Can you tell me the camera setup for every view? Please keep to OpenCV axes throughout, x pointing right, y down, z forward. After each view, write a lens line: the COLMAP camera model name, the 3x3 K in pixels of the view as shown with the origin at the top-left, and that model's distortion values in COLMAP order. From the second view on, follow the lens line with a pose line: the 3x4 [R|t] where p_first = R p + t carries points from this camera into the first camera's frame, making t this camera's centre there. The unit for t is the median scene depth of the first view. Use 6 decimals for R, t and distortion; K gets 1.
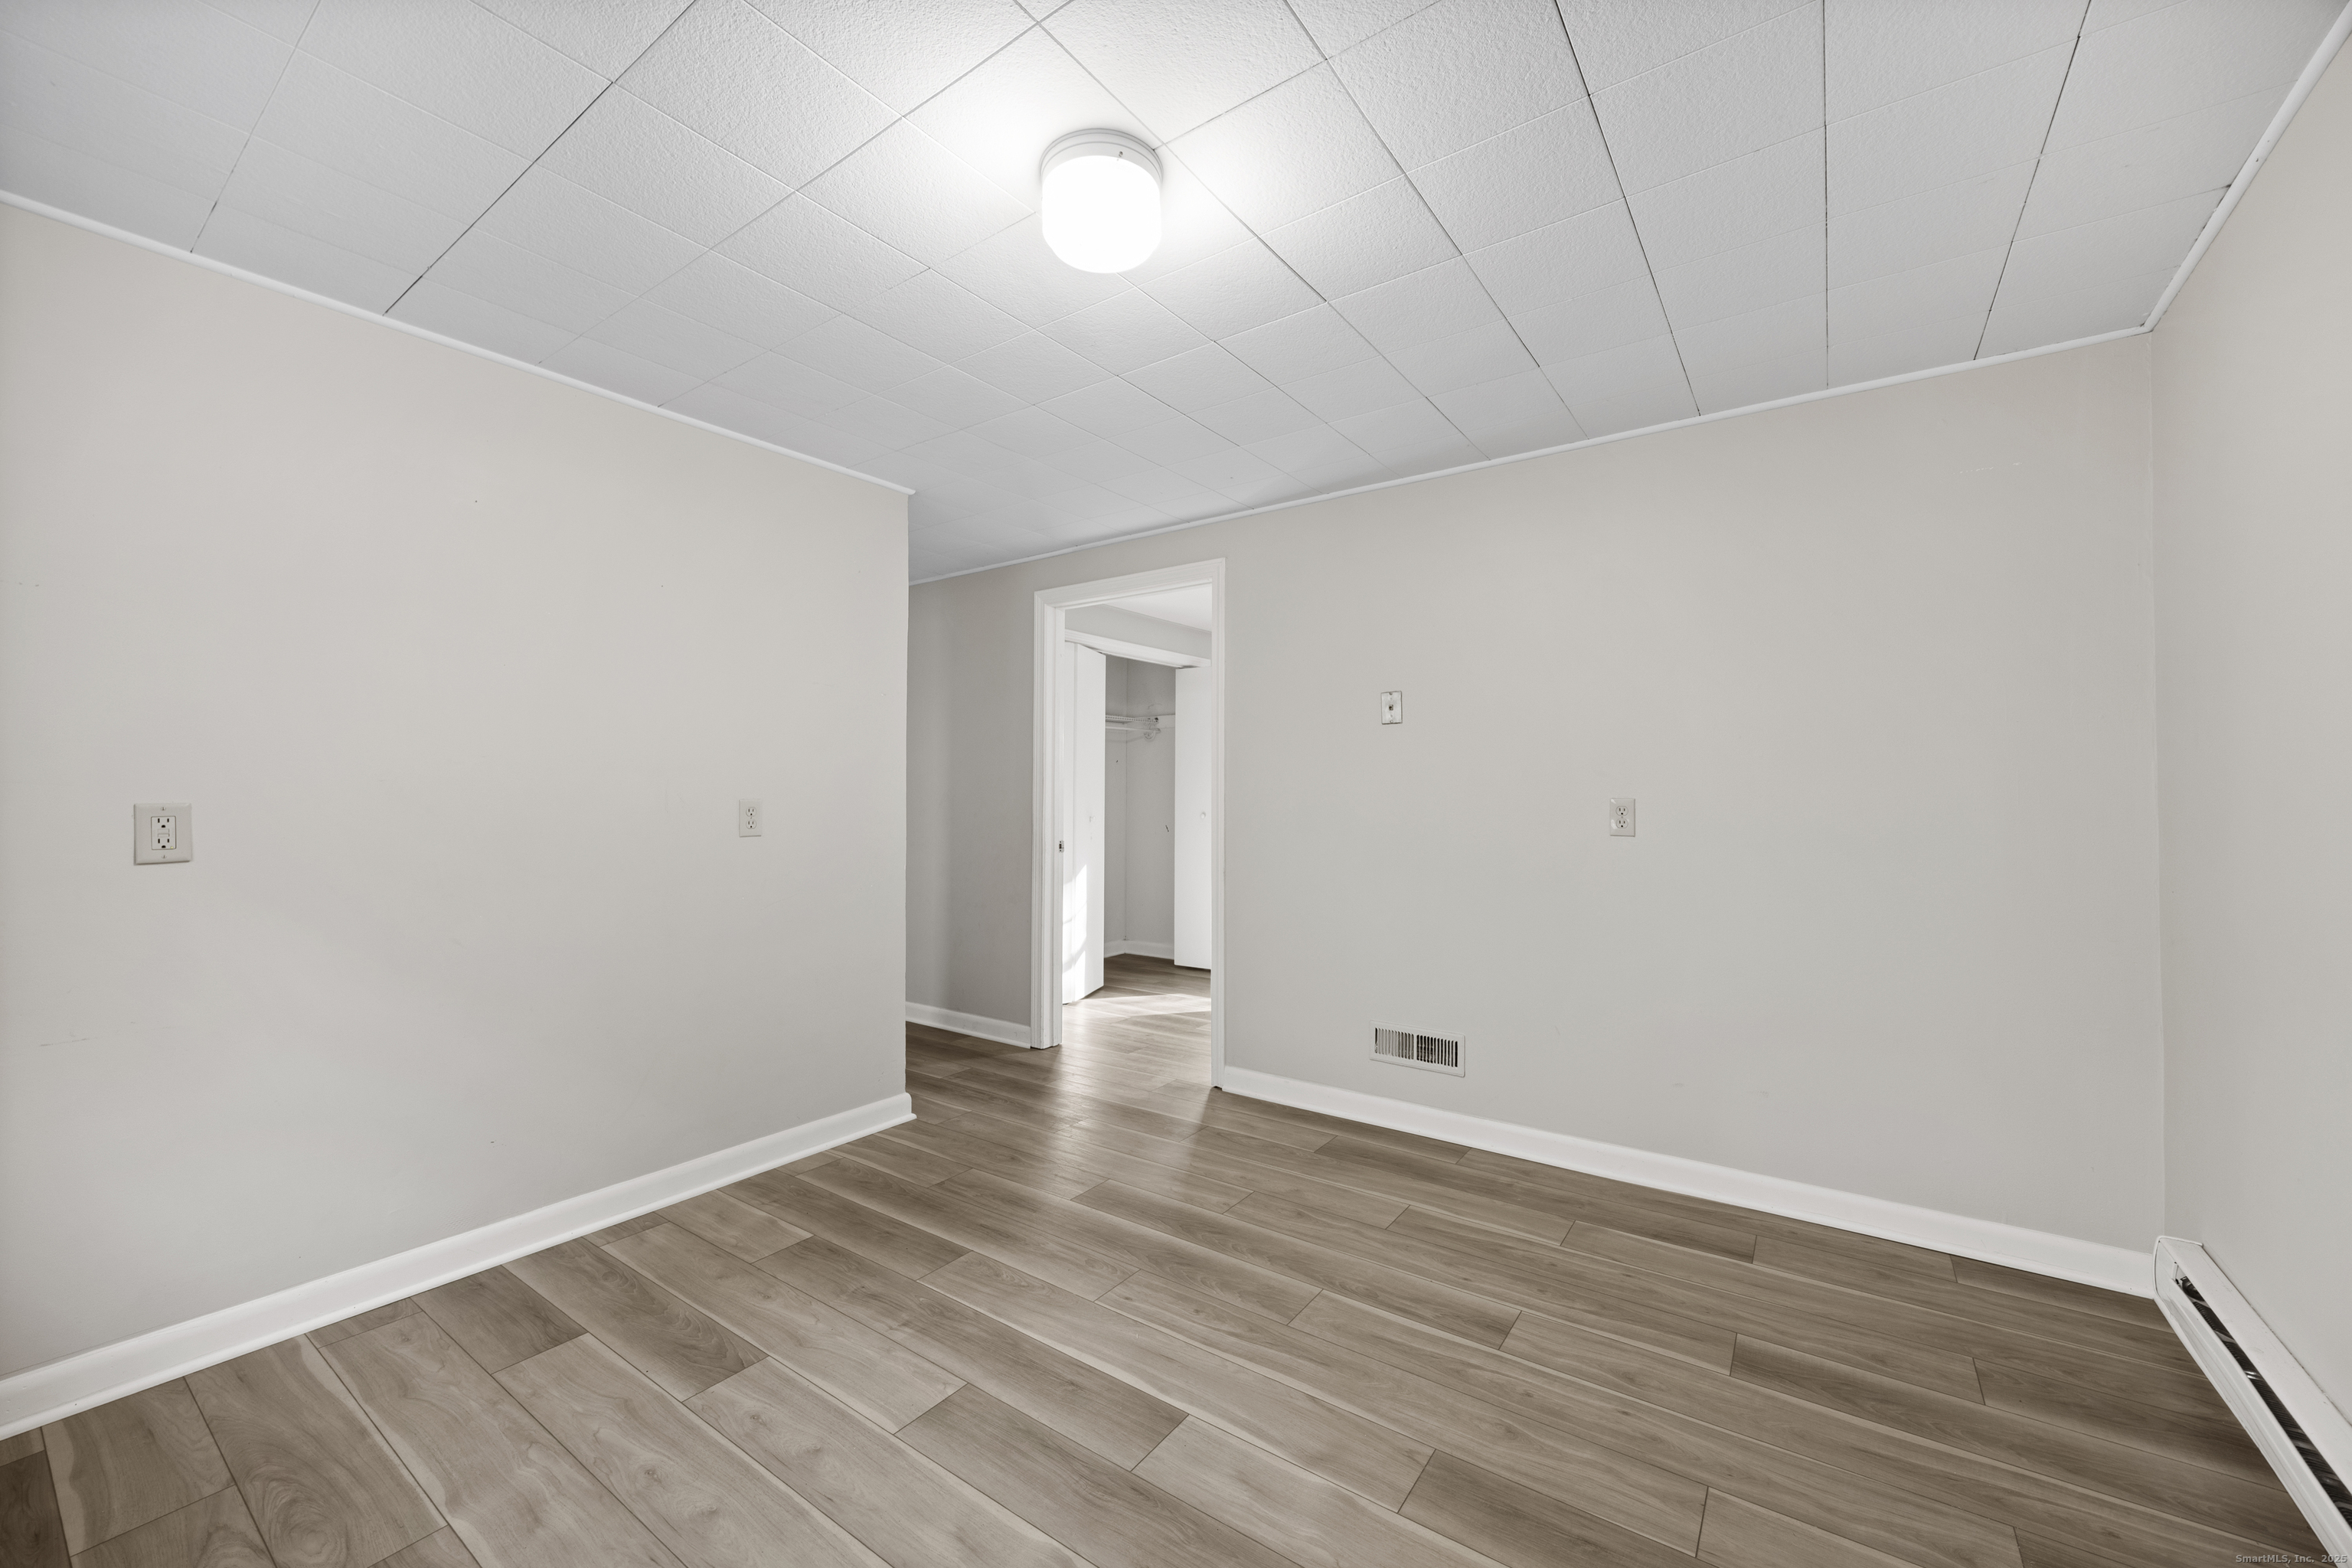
lens RADIAL K [[911.2, 0, 1171.3], [0, 911.2, 795.3], [0, 0, 1]] dist [0.000074, -0.000048]
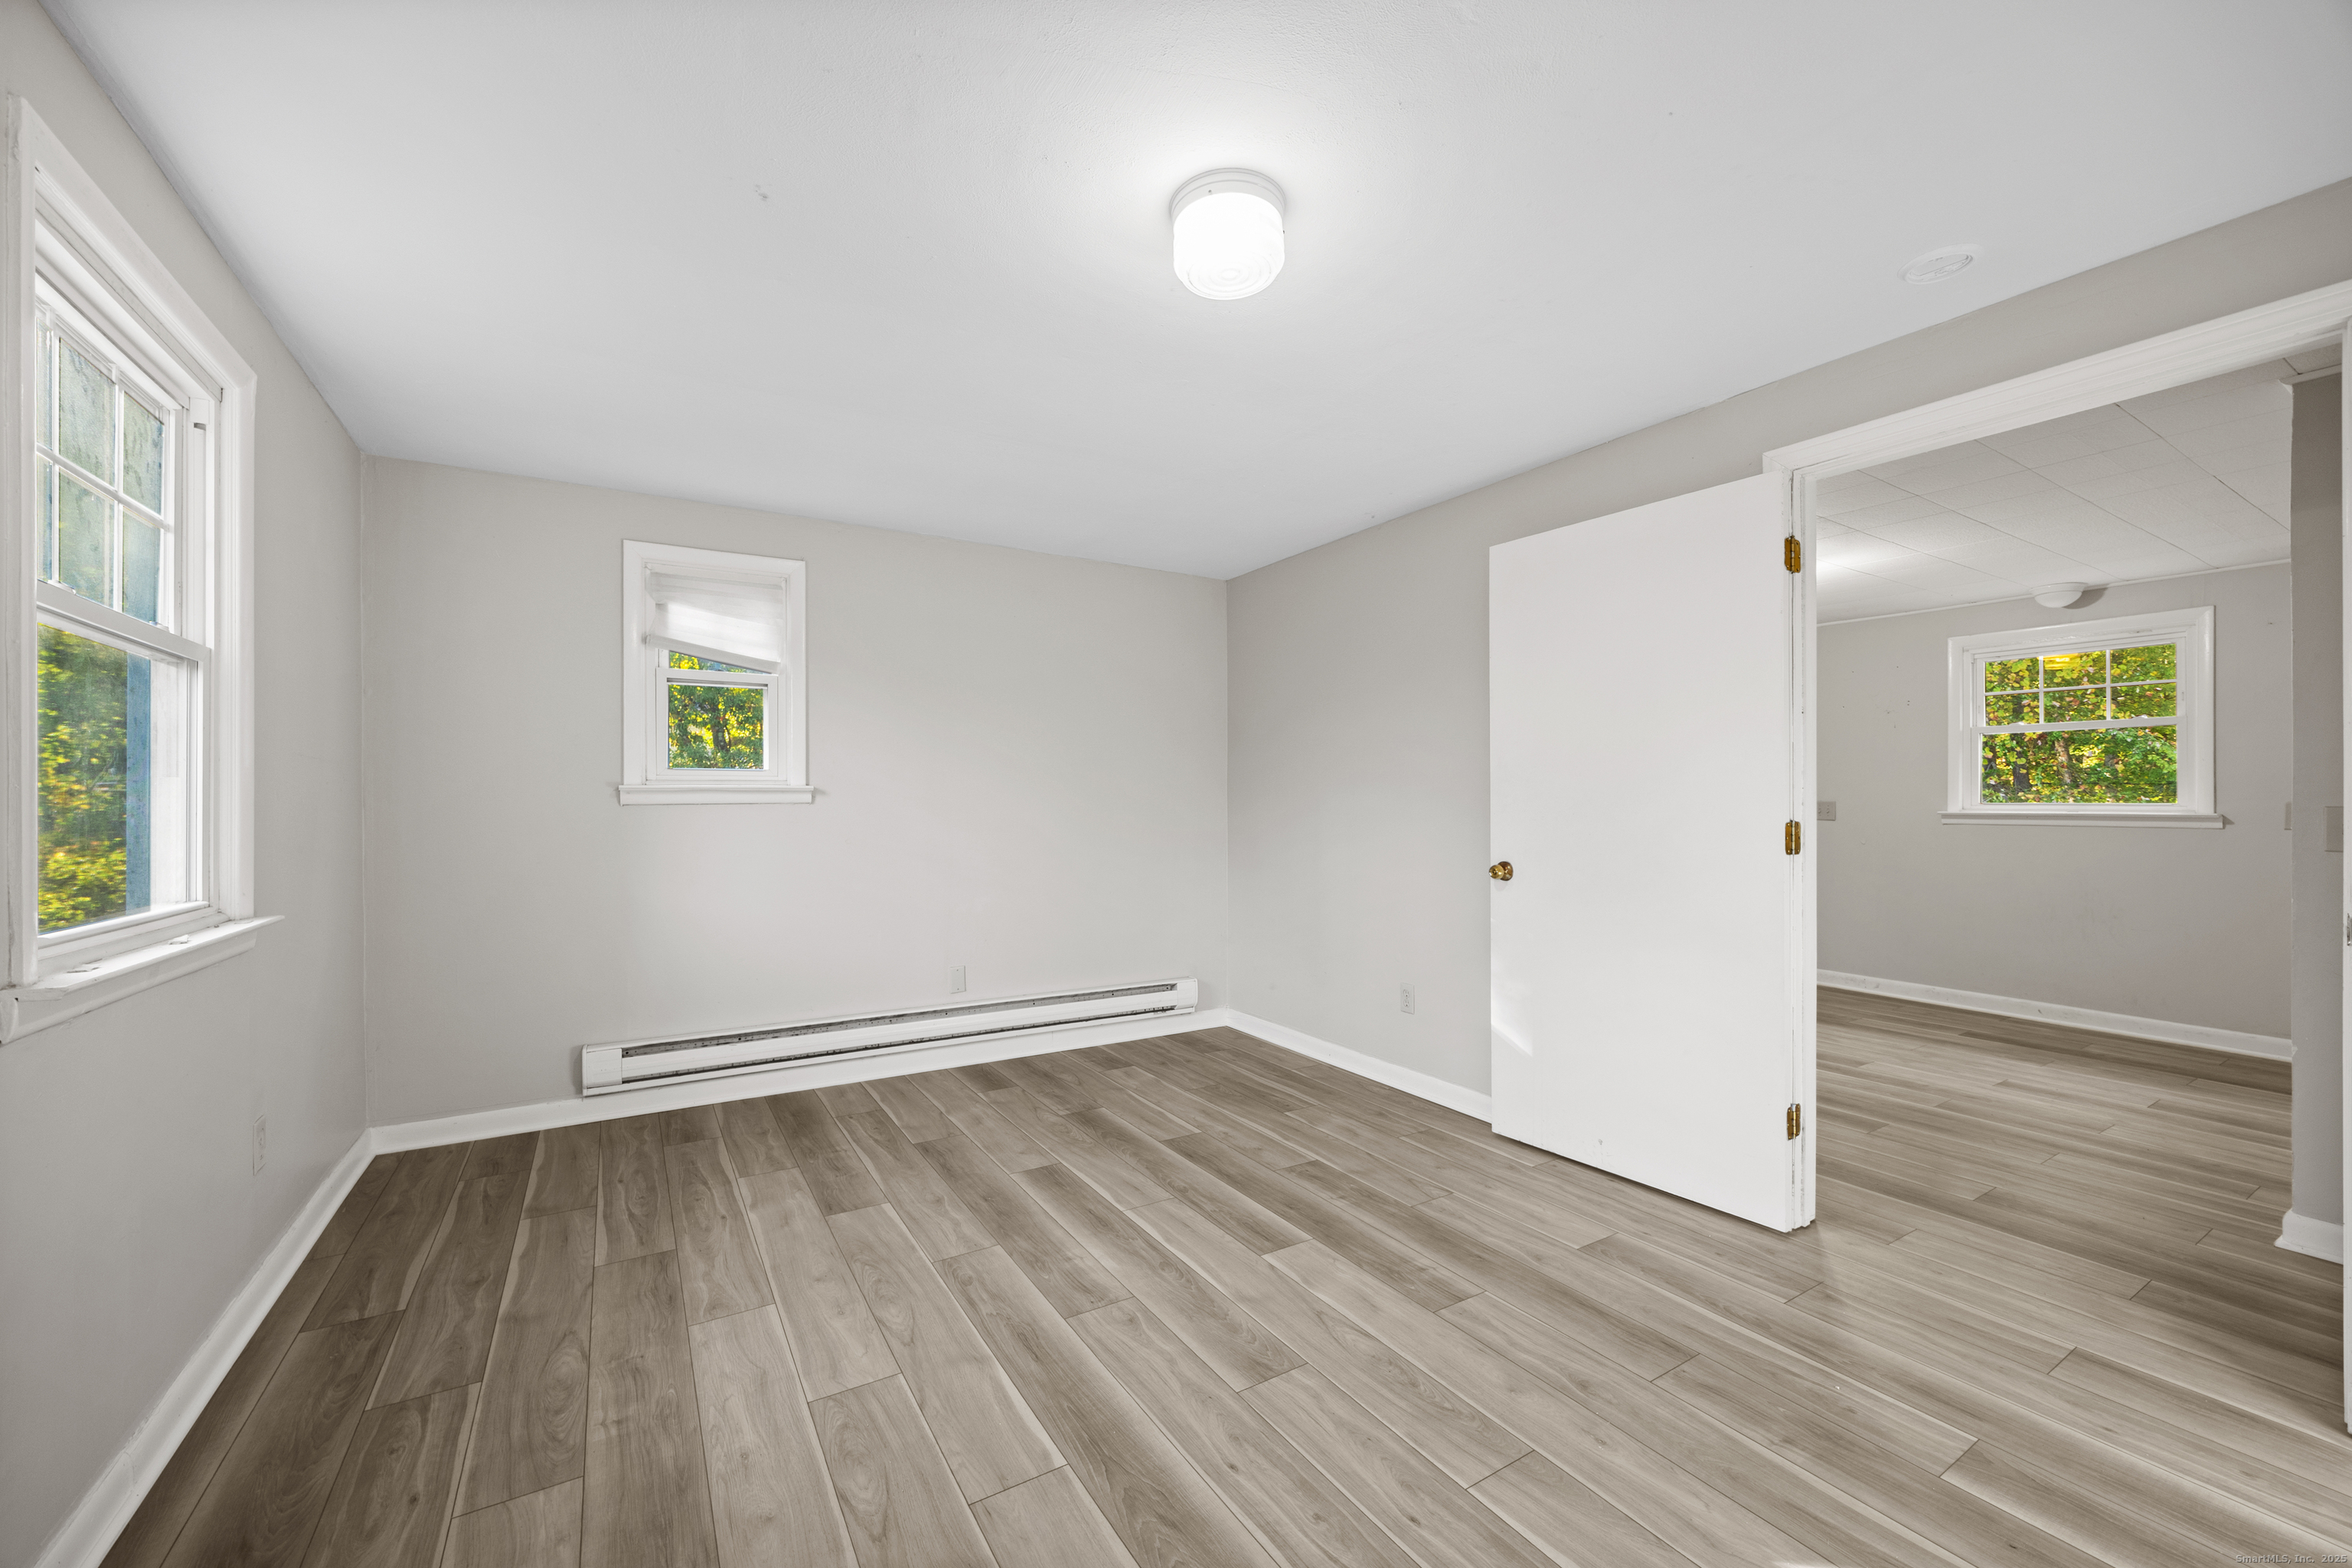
lens RADIAL K [[912.7, 0, 1156.0], [0, 912.7, 794.7], [0, 0, 1]] dist [-0.001431, -0.000097]
pose [[-0.919169, -0.001451, 0.393861, 0.413214], [-0.001916, 0.999998, -0.000787, -0.009735], [-0.393859, -0.001478, -0.919170, 3.263233]]
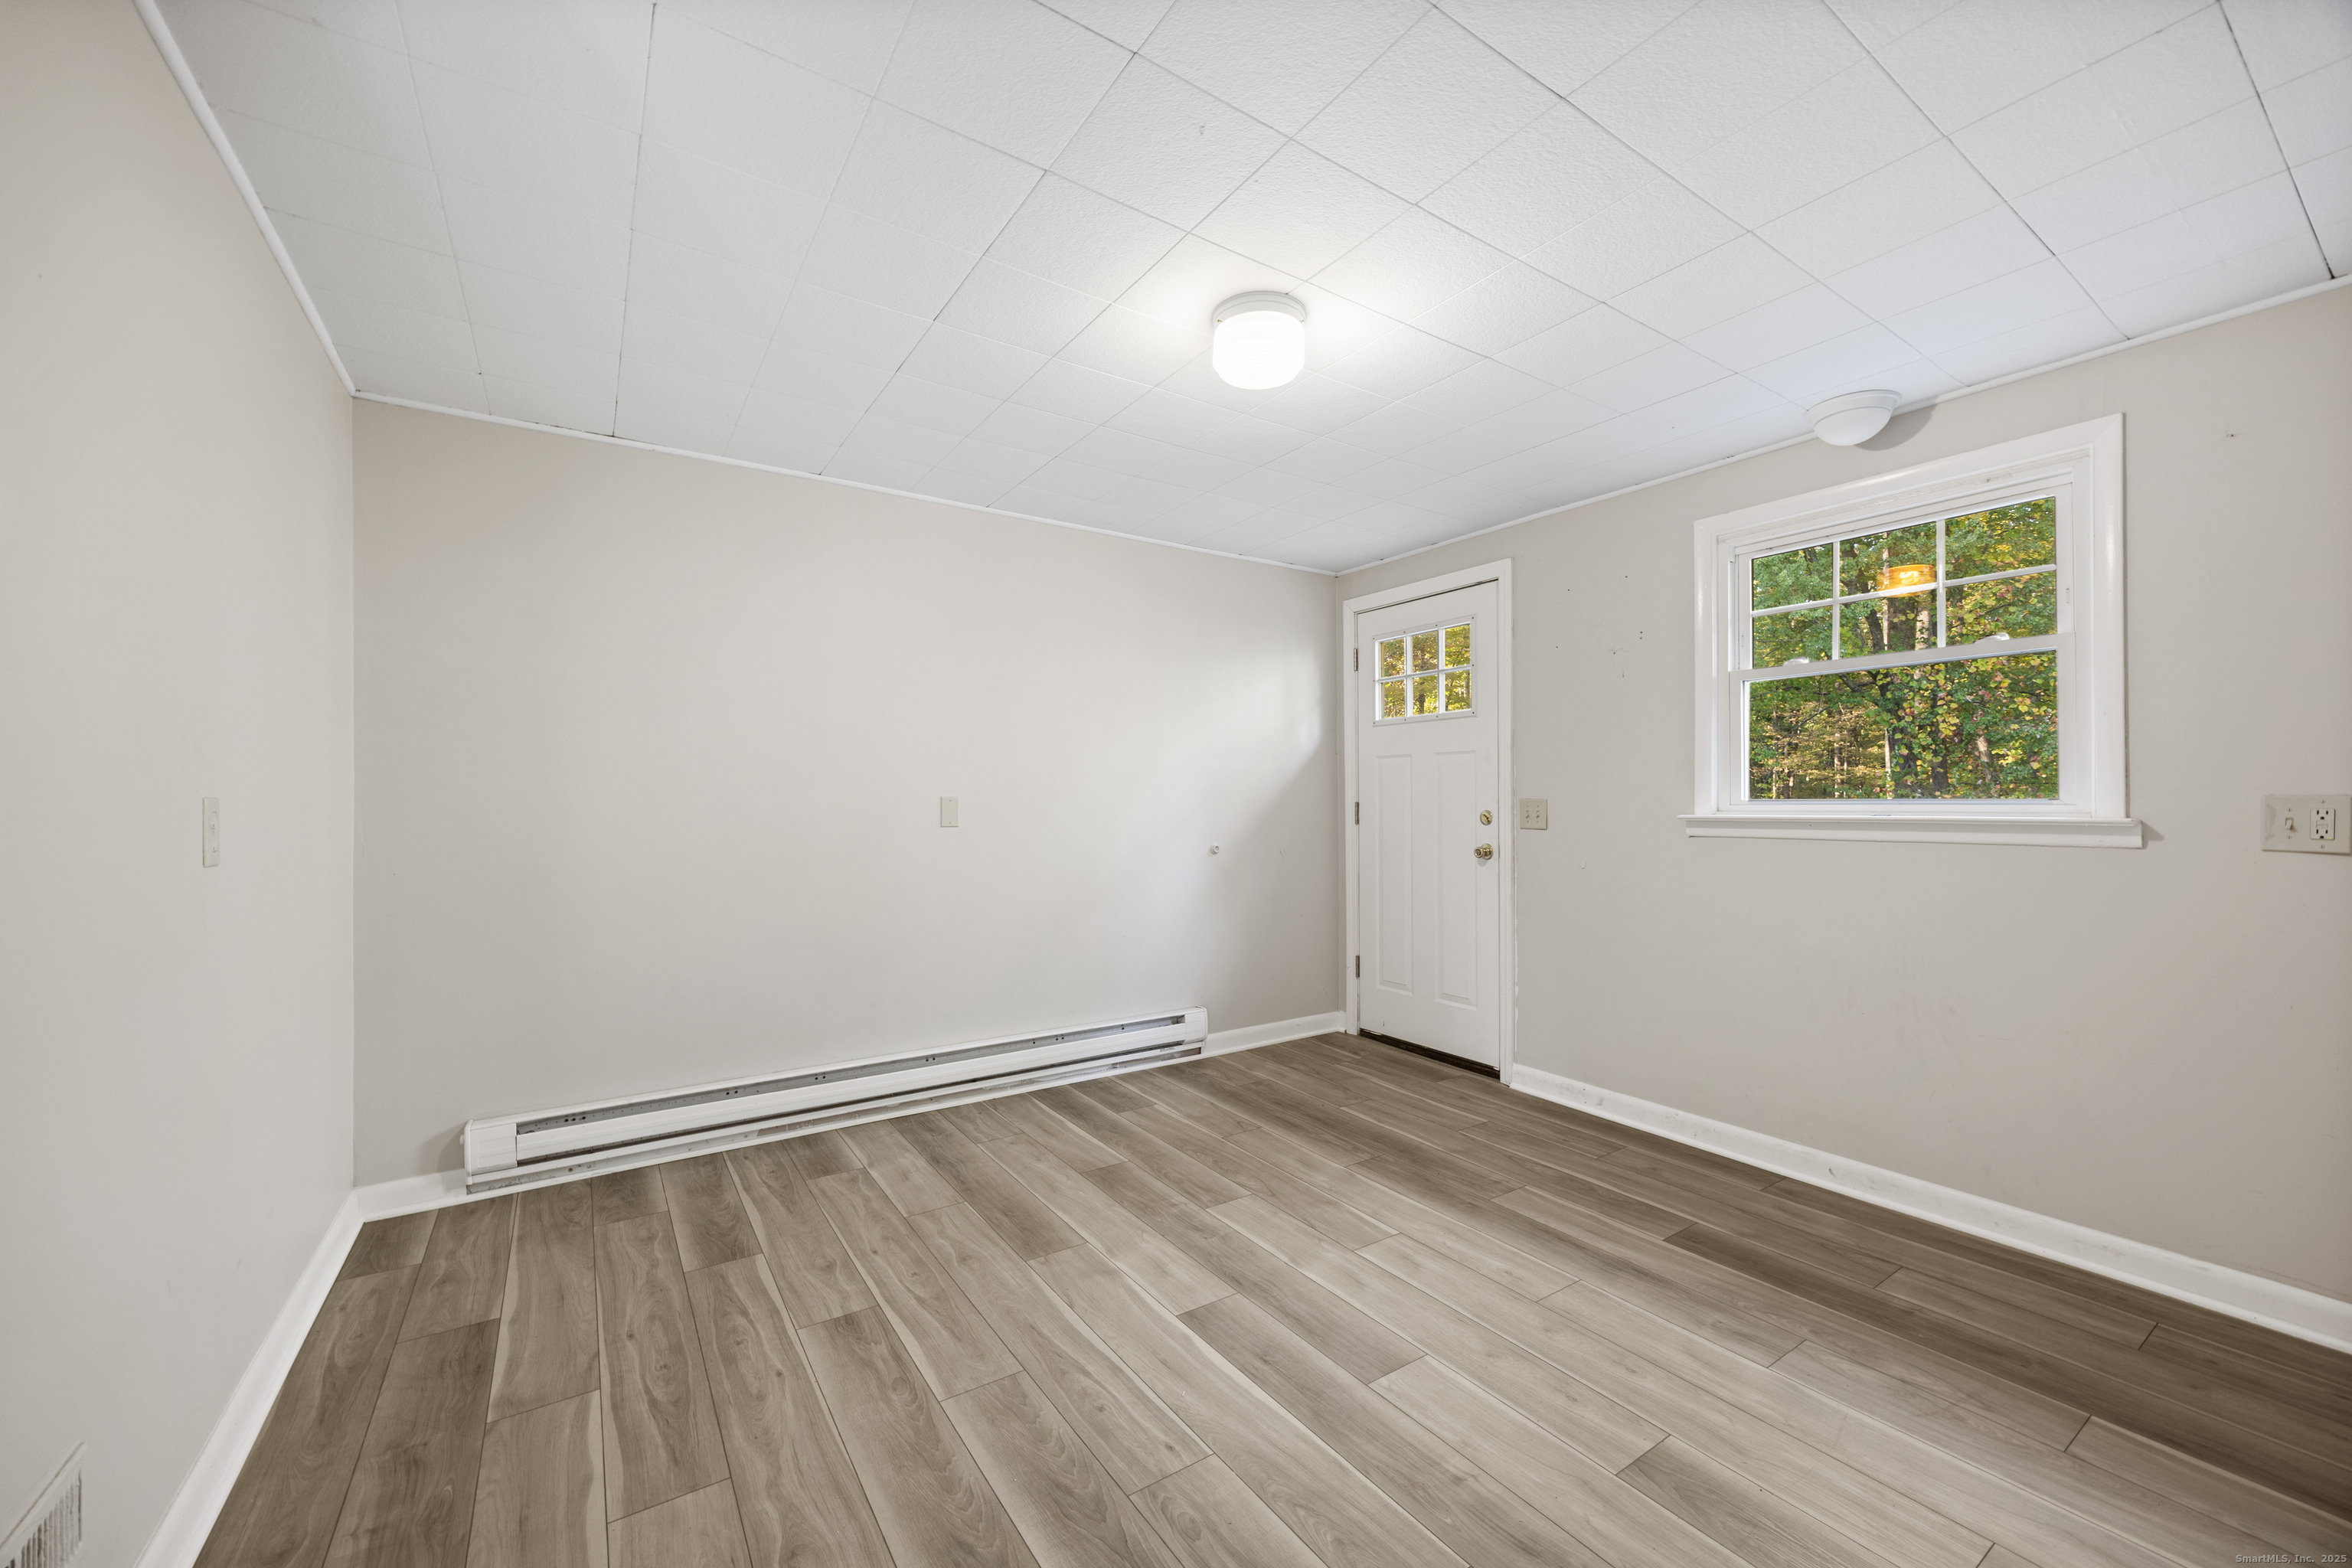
lens RADIAL K [[911.2, 0, 1171.3], [0, 911.2, 795.3], [0, 0, 1]] dist [0.000074, -0.000048]
pose [[-0.936065, 0.003216, 0.351811, -0.330012], [0.001515, 0.999986, -0.005109, 0.004076], [-0.351823, -0.004250, -0.936057, 1.766884]]
